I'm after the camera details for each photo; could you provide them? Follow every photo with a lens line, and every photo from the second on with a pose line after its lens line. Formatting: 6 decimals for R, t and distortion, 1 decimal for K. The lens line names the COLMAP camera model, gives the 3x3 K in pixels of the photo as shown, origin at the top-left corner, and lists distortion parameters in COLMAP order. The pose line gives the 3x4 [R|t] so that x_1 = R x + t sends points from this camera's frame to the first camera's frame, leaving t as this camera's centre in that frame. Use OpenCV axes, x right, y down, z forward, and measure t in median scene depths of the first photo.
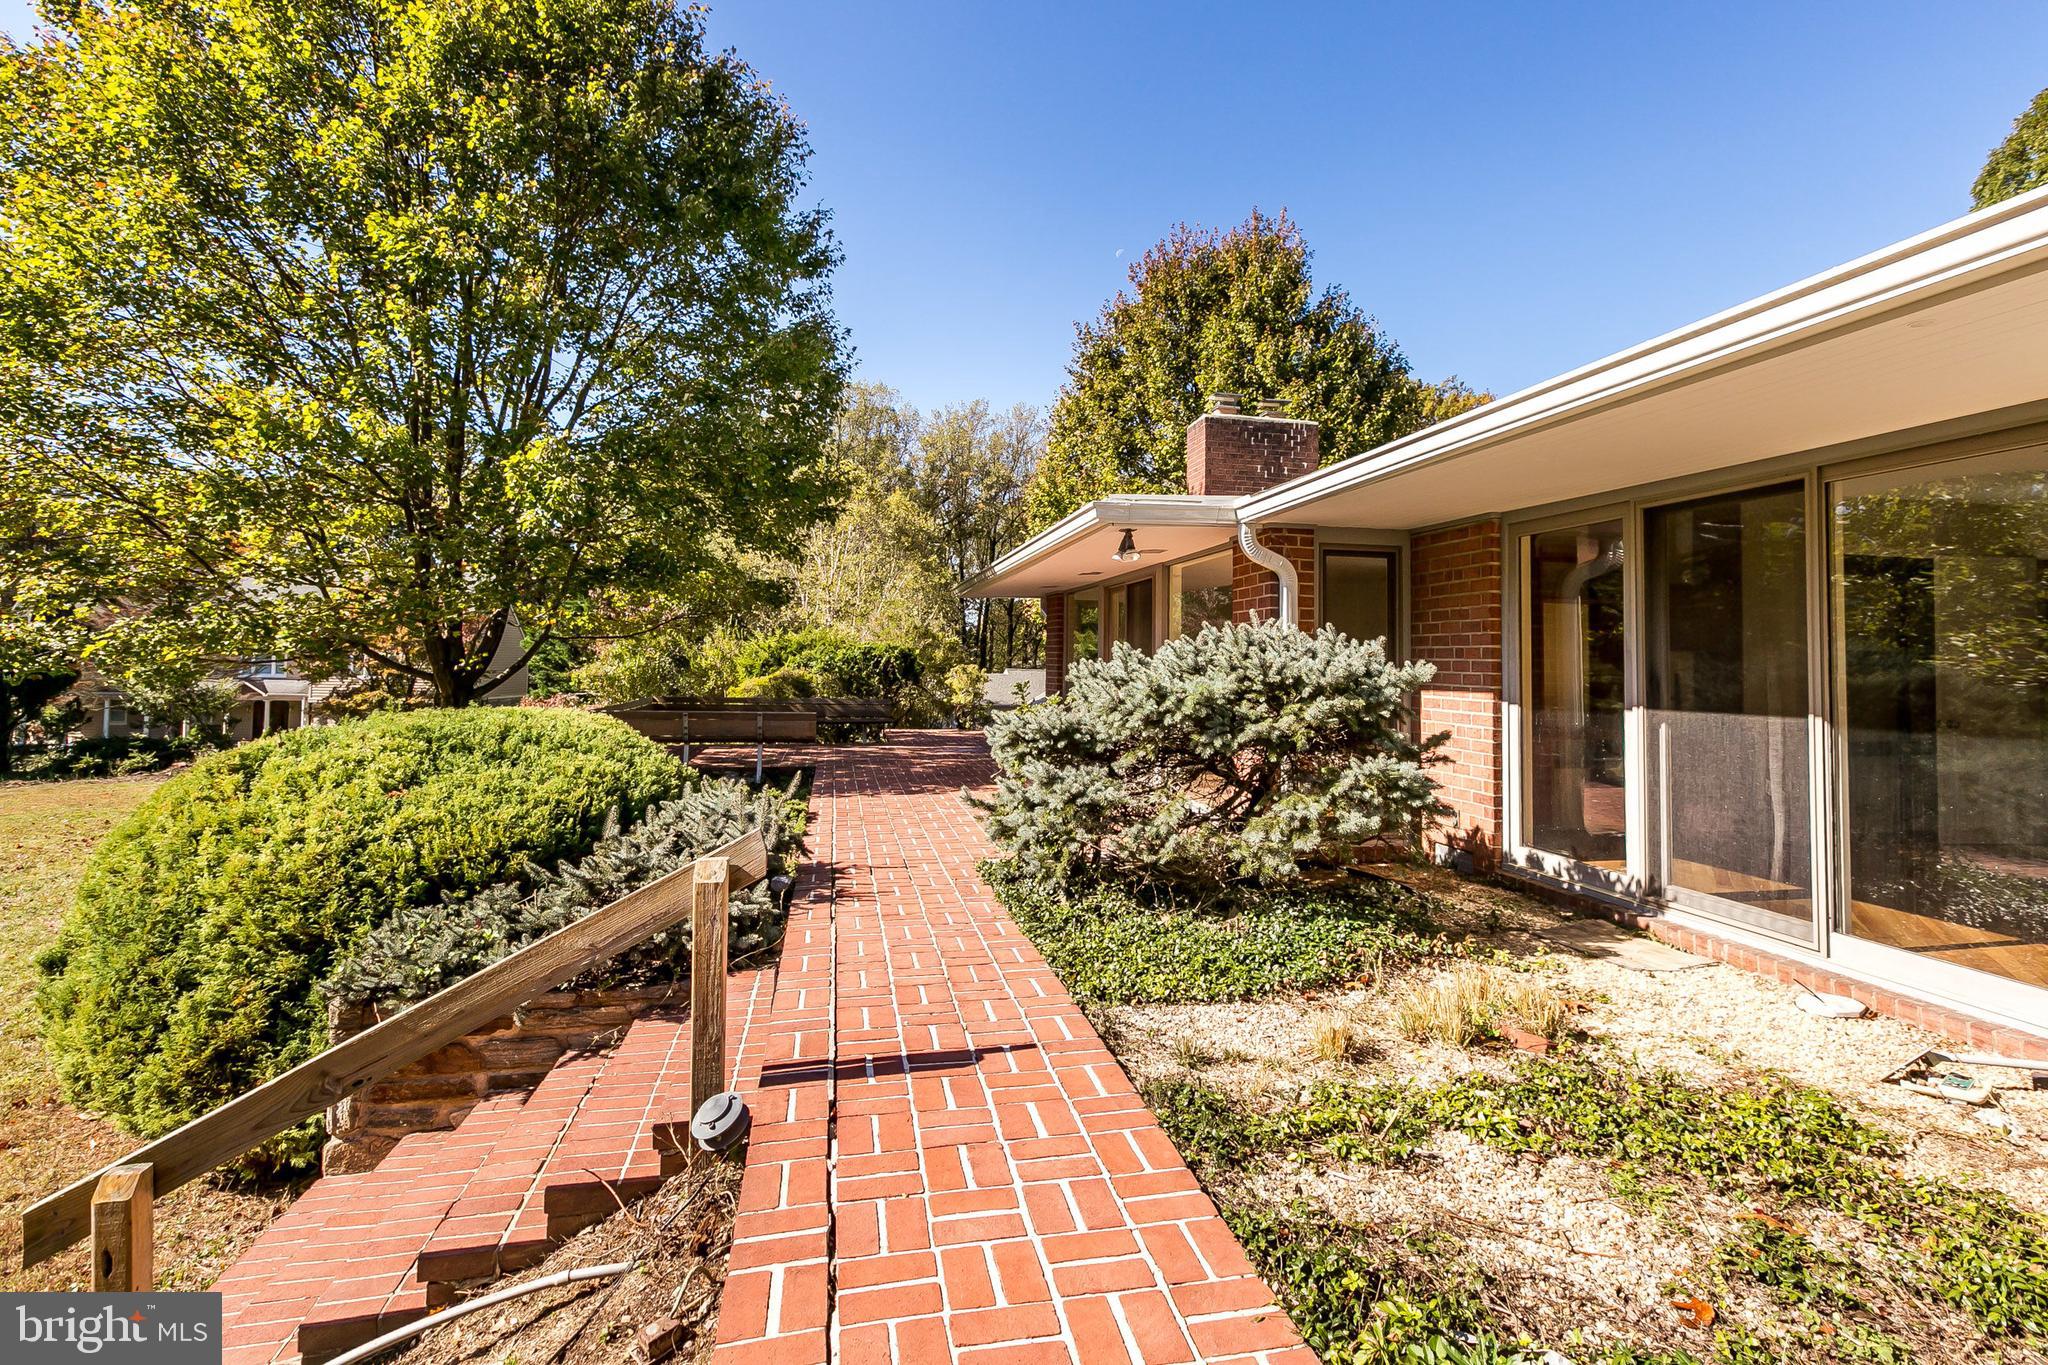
lens RADIAL K [[922.0, 0, 1028.7], [0, 922.0, 668.0], [0, 0, 1]] dist [0.006884, -0.002218]
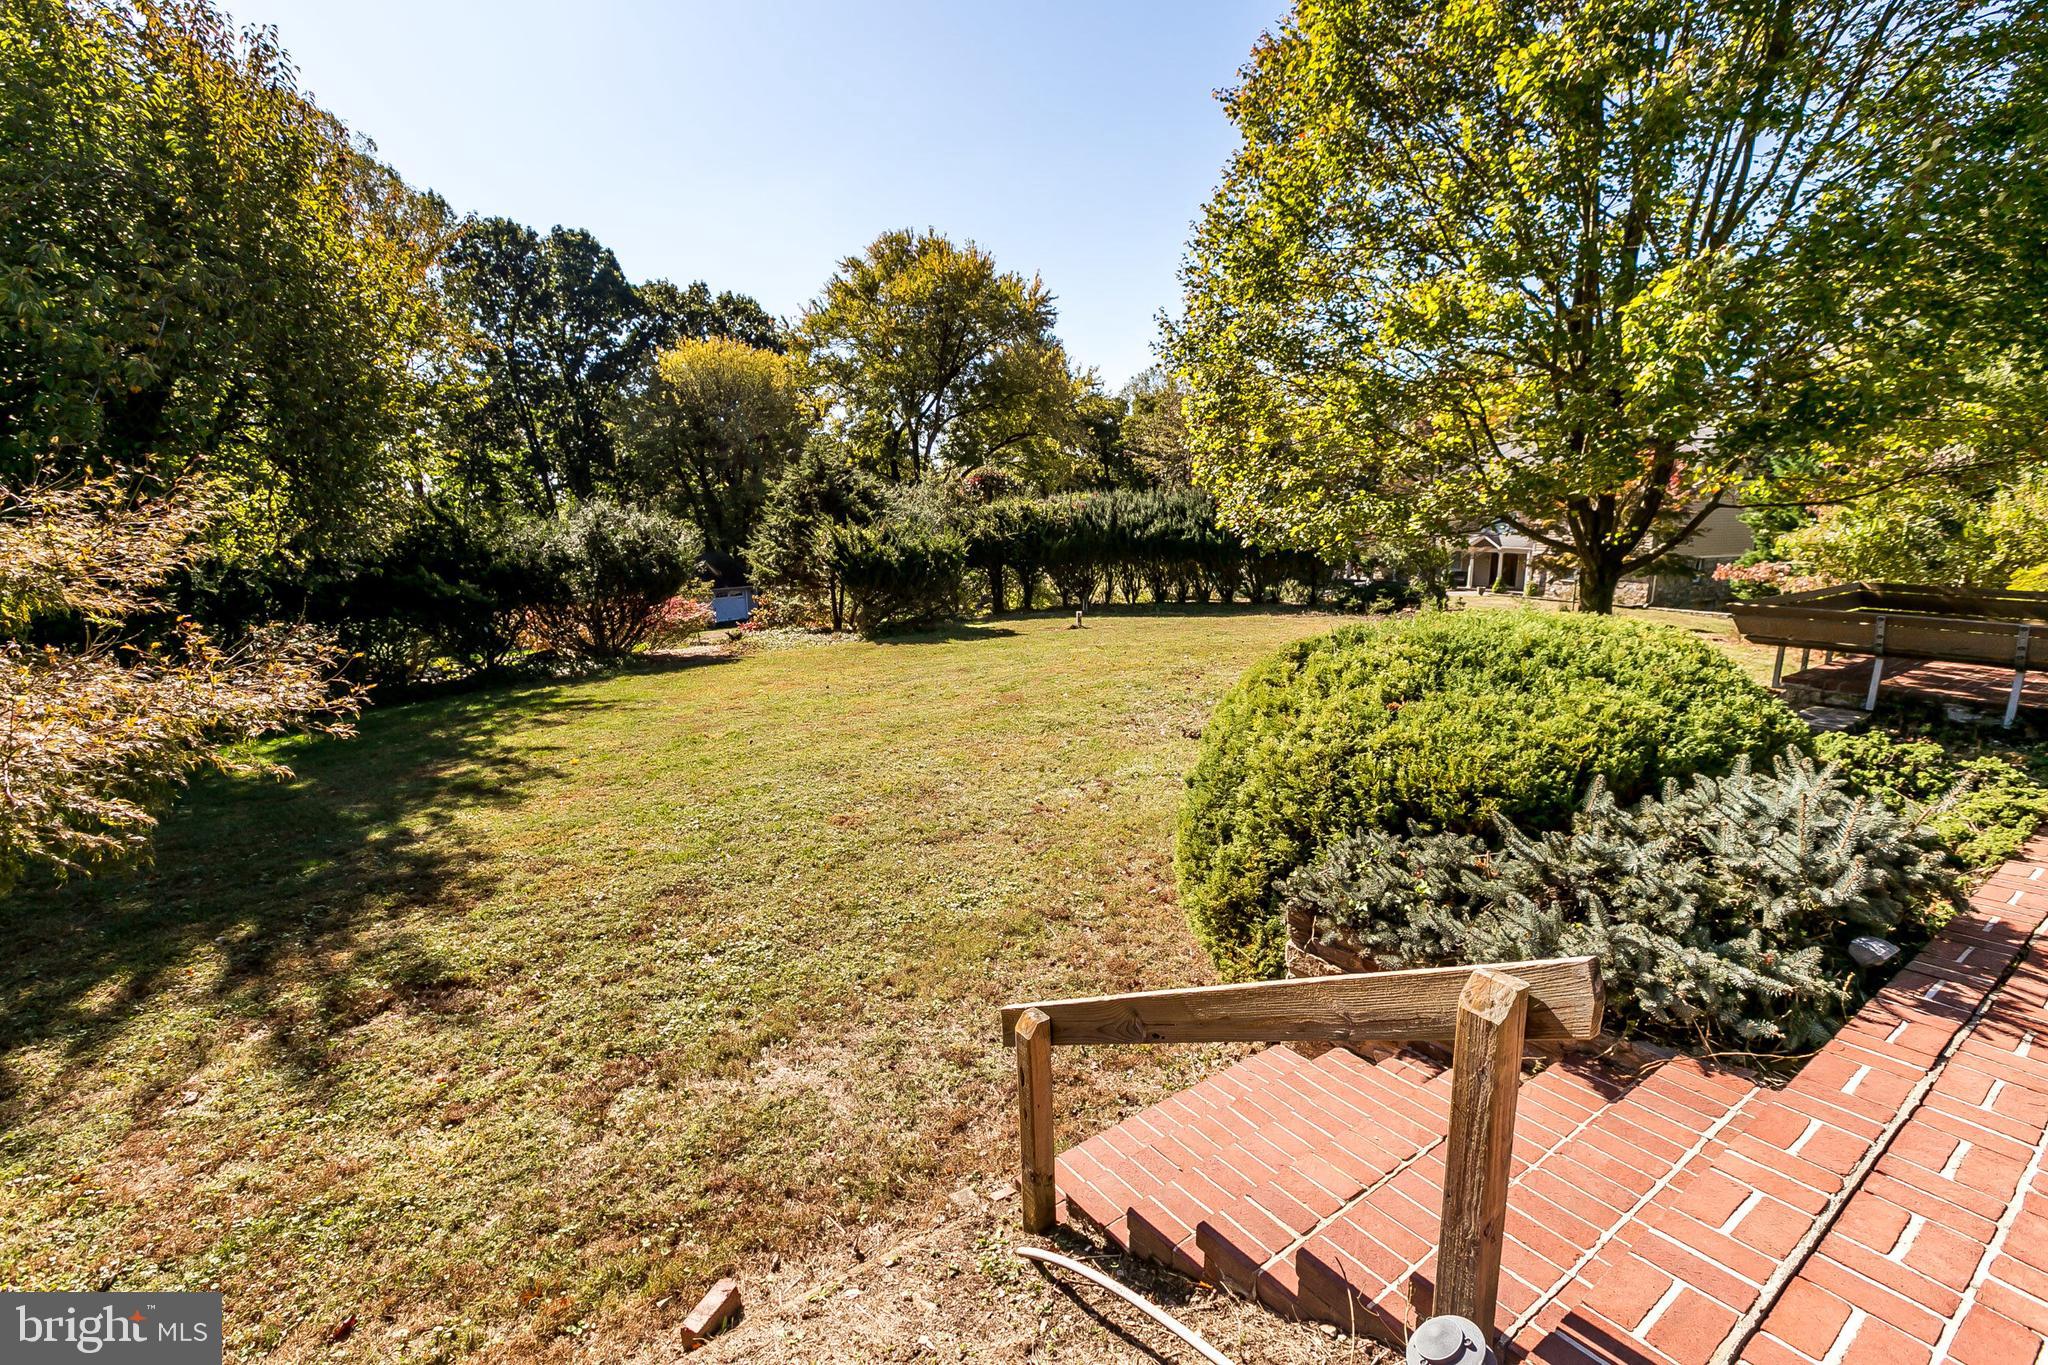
lens RADIAL K [[922.0, 0, 1024.7], [0, 922.0, 700.6], [0, 0, 1]] dist [0.006884, -0.002218]
pose [[0.414149, 0.169689, -0.894252, 0.025940], [-0.003904, 0.982791, 0.184682, -0.048250], [0.910201, -0.072995, 0.407684, 0.249614]]
